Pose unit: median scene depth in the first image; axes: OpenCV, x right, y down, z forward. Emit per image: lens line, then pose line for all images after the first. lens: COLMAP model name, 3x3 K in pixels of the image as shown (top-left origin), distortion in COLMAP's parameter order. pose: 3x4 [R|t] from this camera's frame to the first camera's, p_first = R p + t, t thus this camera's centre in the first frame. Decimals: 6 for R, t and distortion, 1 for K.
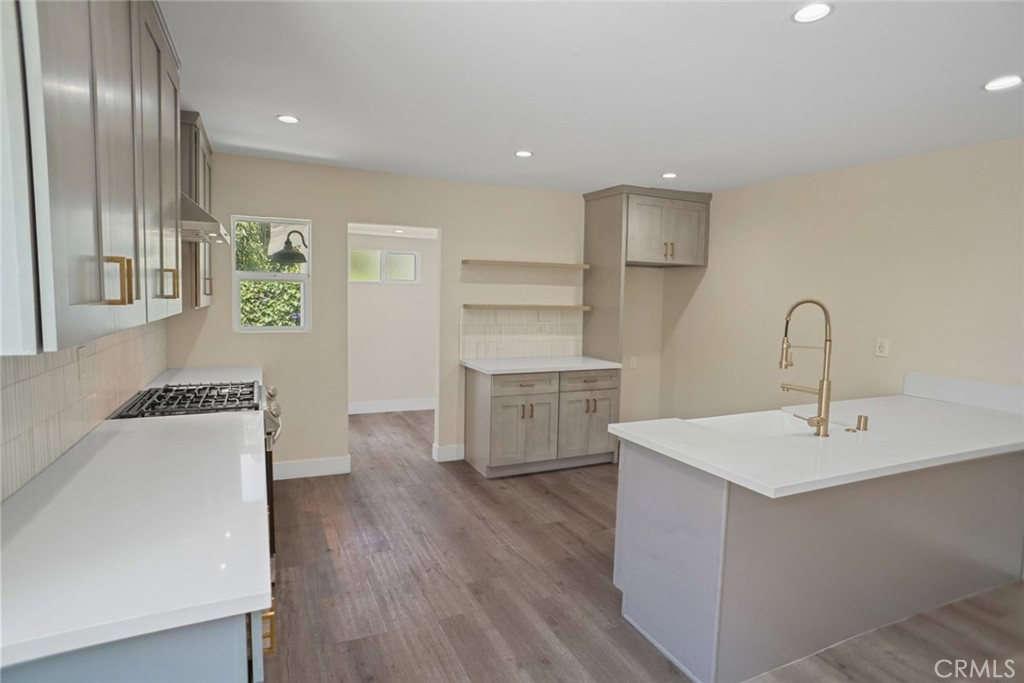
lens RADIAL K [[537.1, 0, 509.8], [0, 537.1, 340.1], [0, 0, 1]] dist [-0.001580, 0.000023]
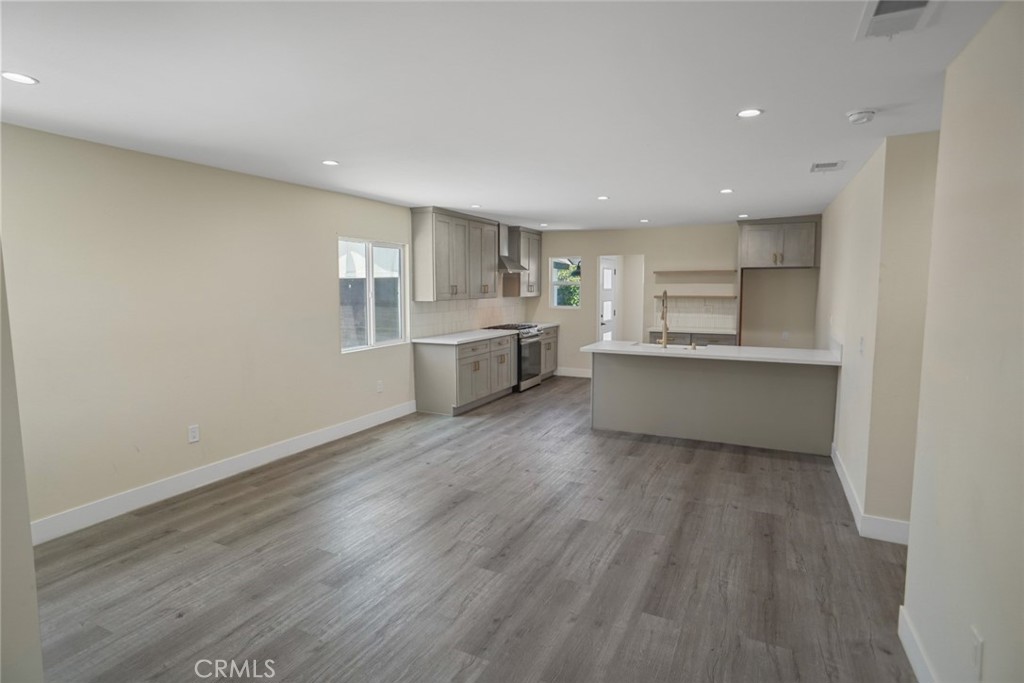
lens RADIAL K [[537.1, 0, 511.5], [0, 537.1, 340.3], [0, 0, 1]] dist [-0.001580, 0.000023]
pose [[0.649182, 0.056101, -0.758561, 0.927128], [-0.050330, 0.998259, 0.030755, 0.049391], [0.758966, 0.018213, 0.650876, -0.506971]]
